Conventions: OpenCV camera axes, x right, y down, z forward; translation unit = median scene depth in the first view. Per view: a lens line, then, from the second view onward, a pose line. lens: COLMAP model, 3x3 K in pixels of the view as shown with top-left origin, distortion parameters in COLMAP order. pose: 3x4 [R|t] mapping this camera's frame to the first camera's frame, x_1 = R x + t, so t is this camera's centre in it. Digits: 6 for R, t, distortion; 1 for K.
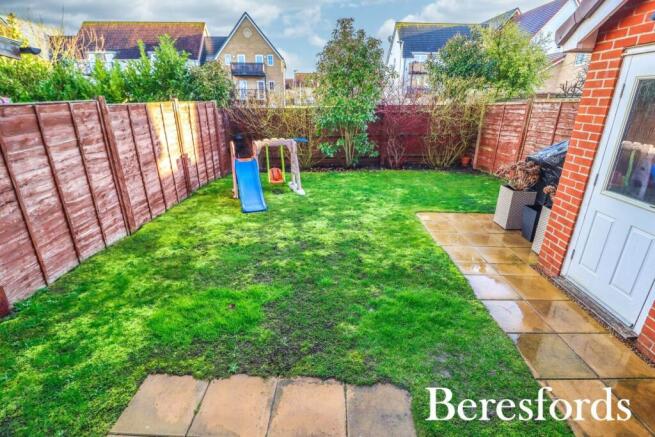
lens RADIAL K [[305.7, 0, 325.6], [0, 305.7, 219.5], [0, 0, 1]] dist [-0.000158, -0.013516]
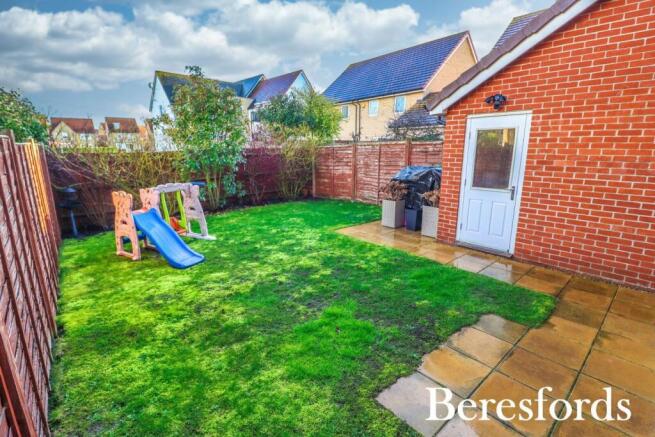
lens RADIAL K [[302.1, 0, 327.5], [0, 302.1, 218.5], [0, 0, 1]] dist [0.000429, -0.013953]
pose [[0.739082, -0.155310, 0.655466, -0.632329], [0.245041, 0.968380, -0.046846, -0.025168], [-0.627465, 0.195239, 0.753770, 0.123004]]
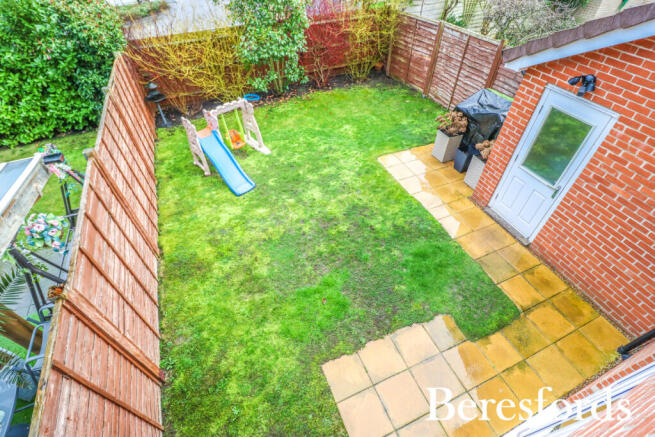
lens RADIAL K [[302.1, 0, 327.5], [0, 302.1, 218.5], [0, 0, 1]] dist [0.000429, -0.013953]
pose [[0.908712, -0.300596, 0.289627, -0.399528], [0.154721, 0.886976, 0.435127, -0.466105], [-0.387690, -0.350593, 0.852514, -0.071655]]
